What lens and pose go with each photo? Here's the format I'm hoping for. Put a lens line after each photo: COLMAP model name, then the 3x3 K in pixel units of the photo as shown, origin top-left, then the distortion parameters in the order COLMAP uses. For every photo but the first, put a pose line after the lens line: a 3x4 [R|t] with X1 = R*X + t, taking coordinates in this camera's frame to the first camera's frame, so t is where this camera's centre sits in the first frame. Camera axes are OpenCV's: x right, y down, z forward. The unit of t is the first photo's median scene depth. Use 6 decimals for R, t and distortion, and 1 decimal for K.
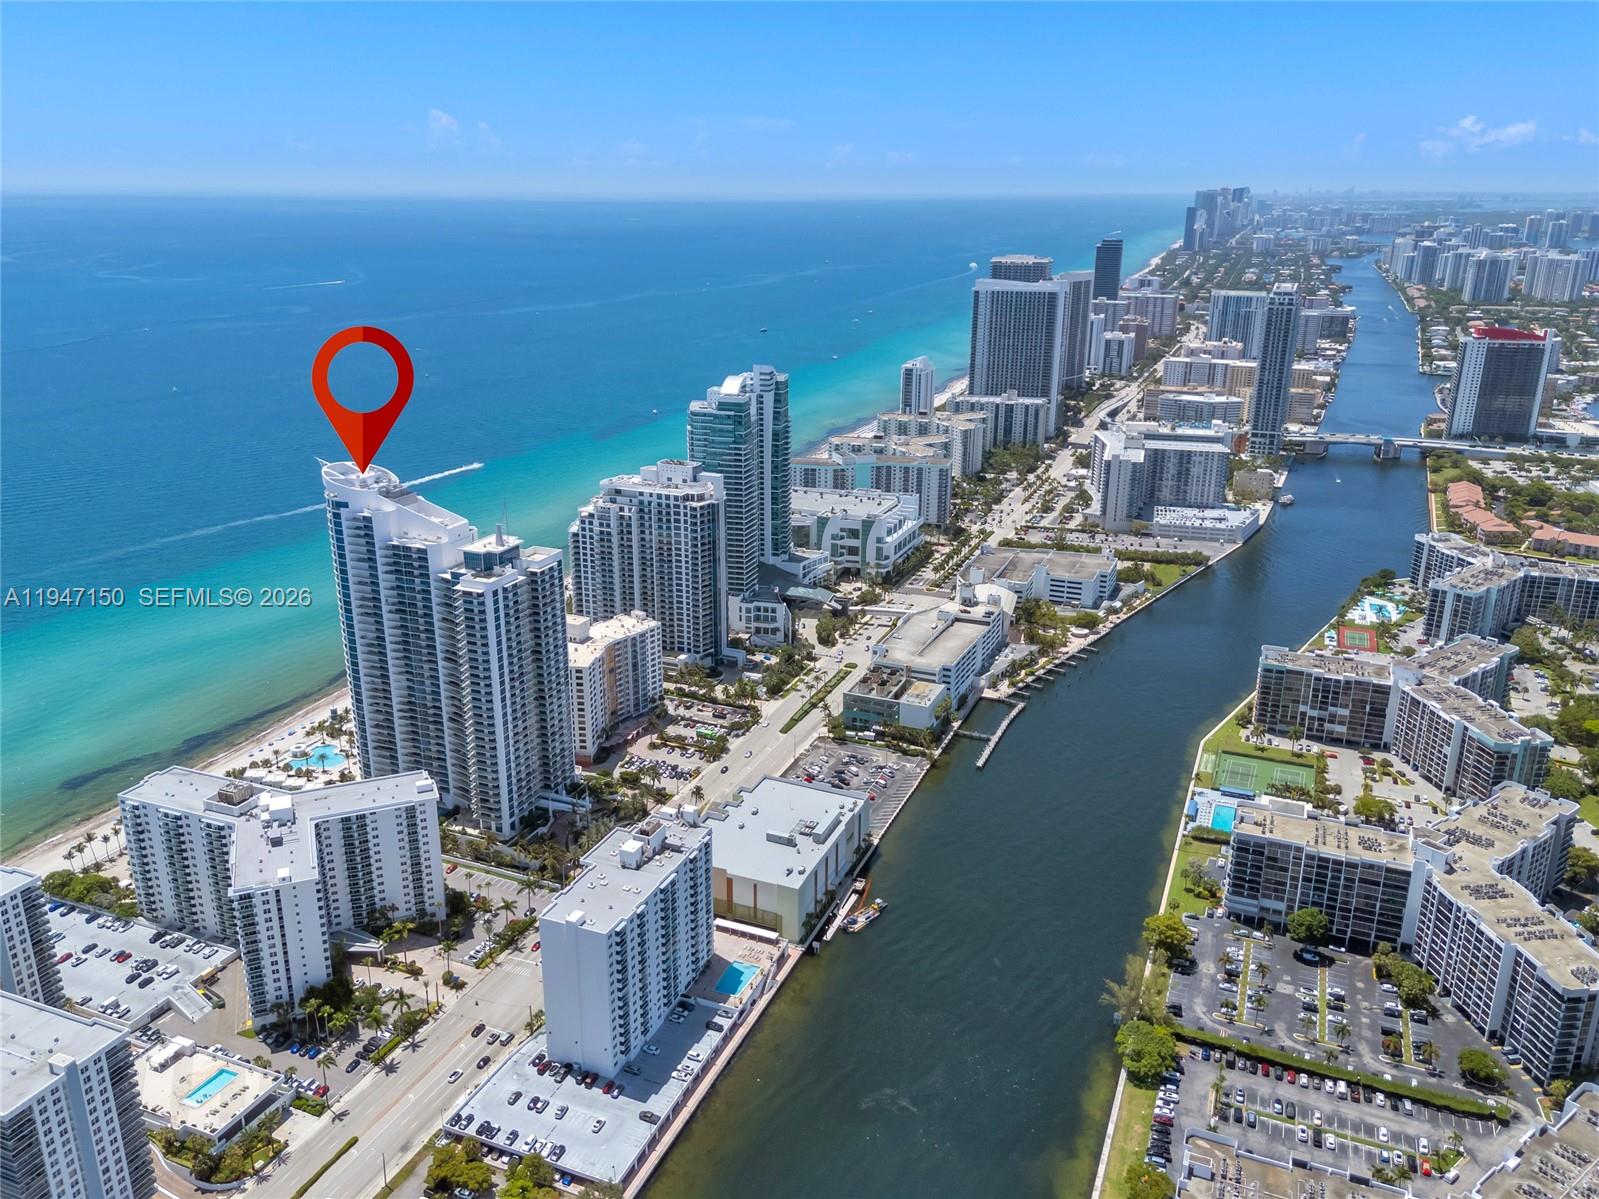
lens RADIAL K [[1253.5, 0, 799.5], [0, 1253.5, 599.5], [0, 0, 1]] dist [0.079957, -0.055118]
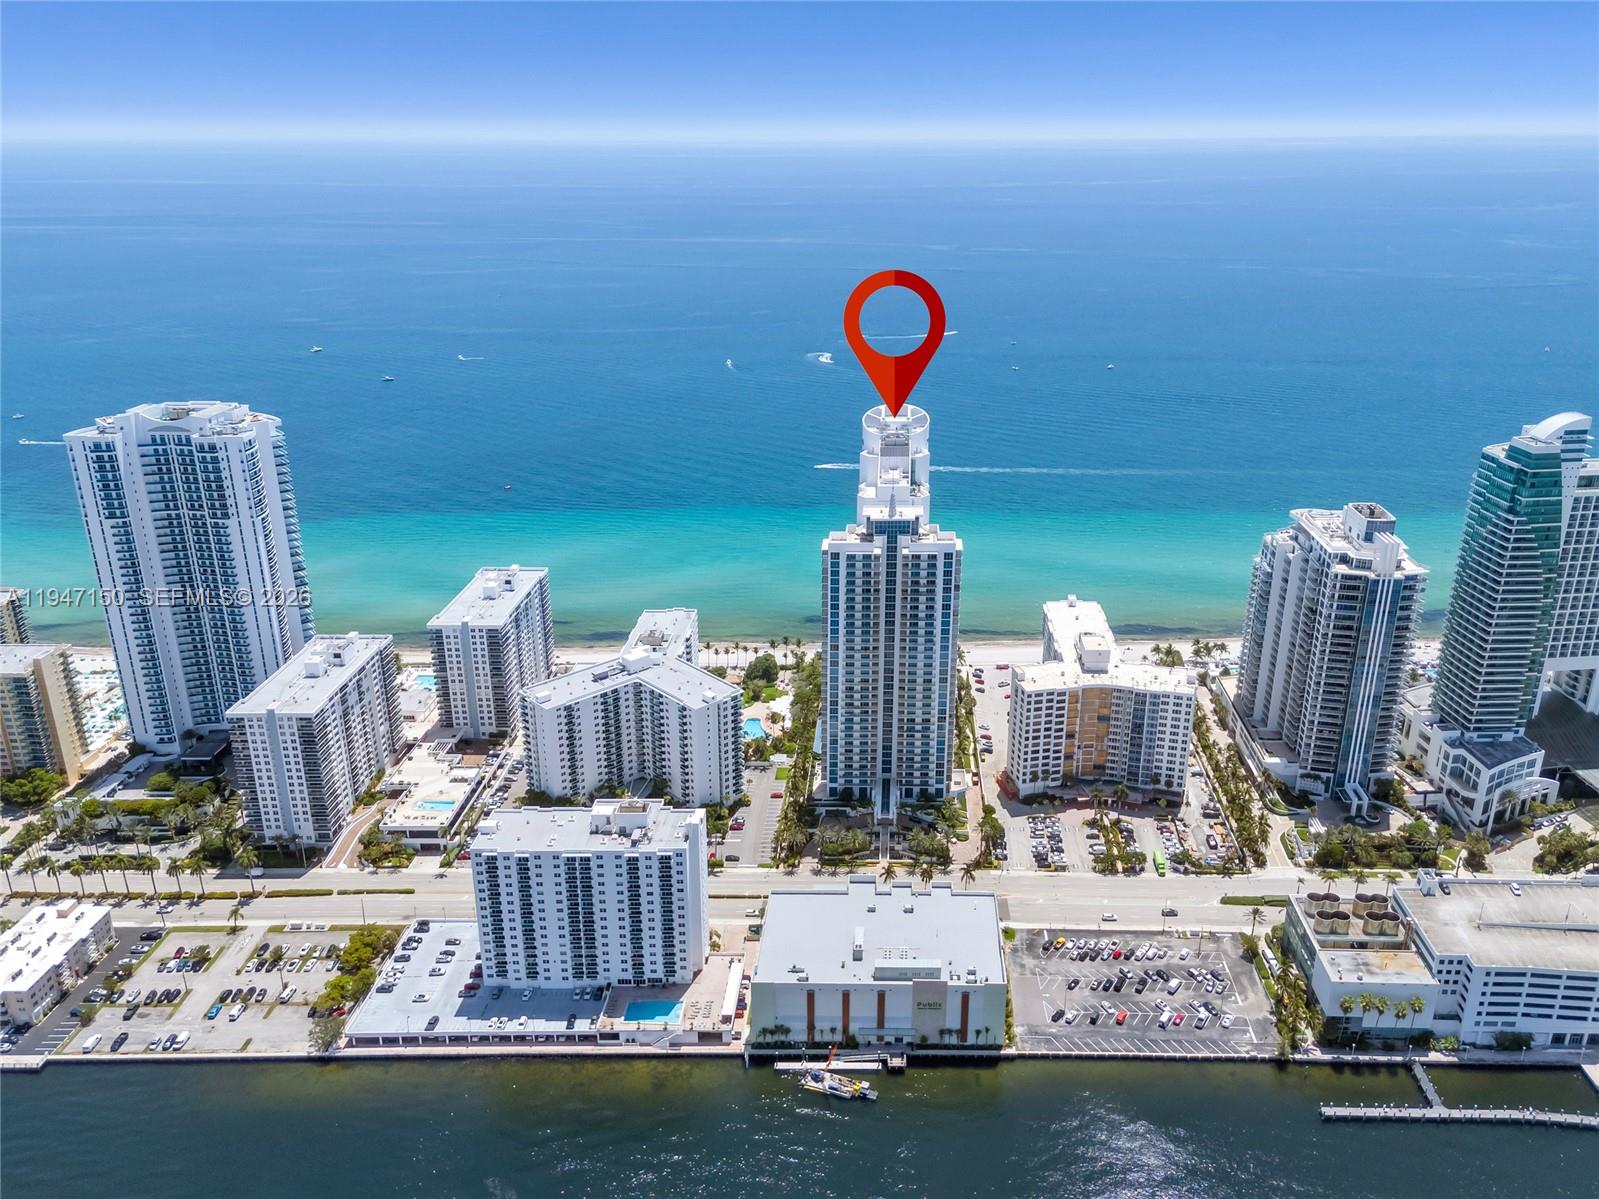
lens RADIAL K [[1253.5, 0, 799.5], [0, 1253.5, 599.5], [0, 0, 1]] dist [0.079957, -0.055118]
pose [[0.341929, 0.330824, -0.879568, 0.590199], [-0.283095, 0.928765, 0.239276, -0.191467], [0.896070, 0.167186, 0.411226, 0.575037]]
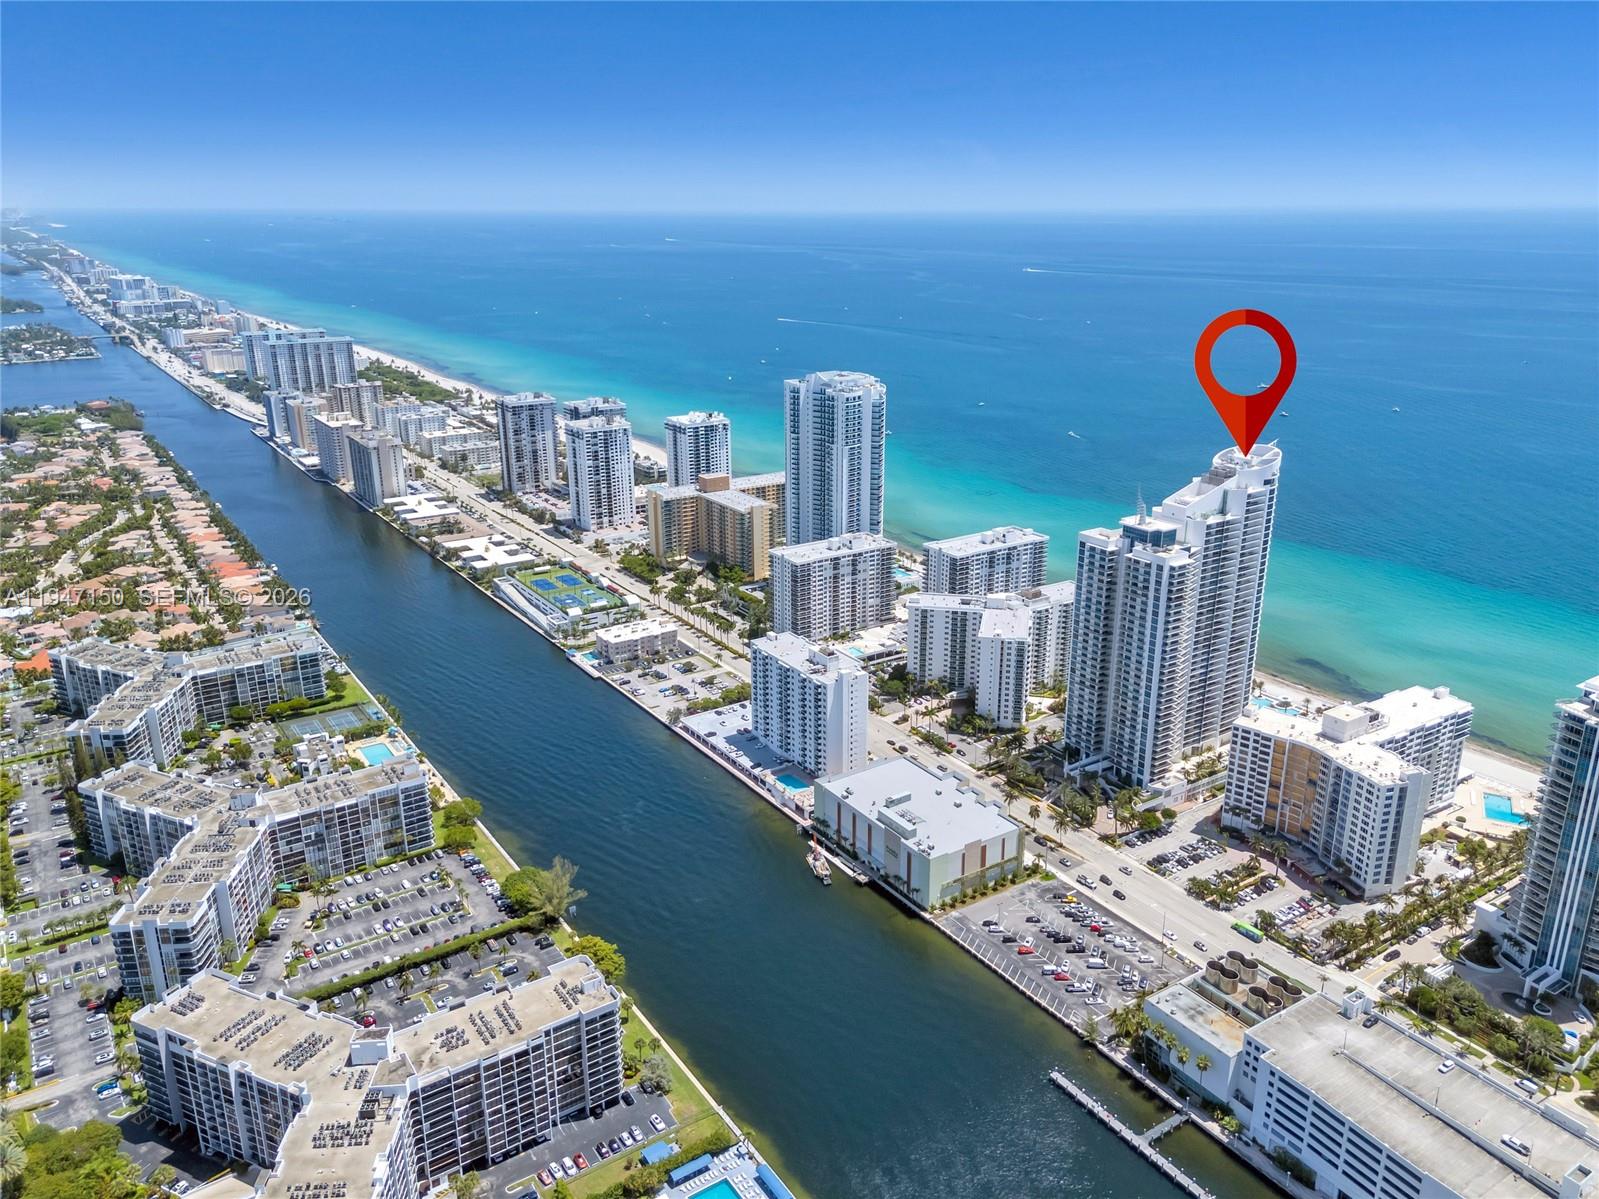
lens RADIAL K [[1107.9, 0, 780.0], [0, 1107.9, 556.1], [0, 0, 1]] dist [0.064311, -0.032476]
pose [[-0.559579, 0.245054, -0.791719, 0.721779], [-0.259723, 0.855315, 0.448308, -0.377757], [0.787029, 0.456492, -0.414970, 1.177857]]
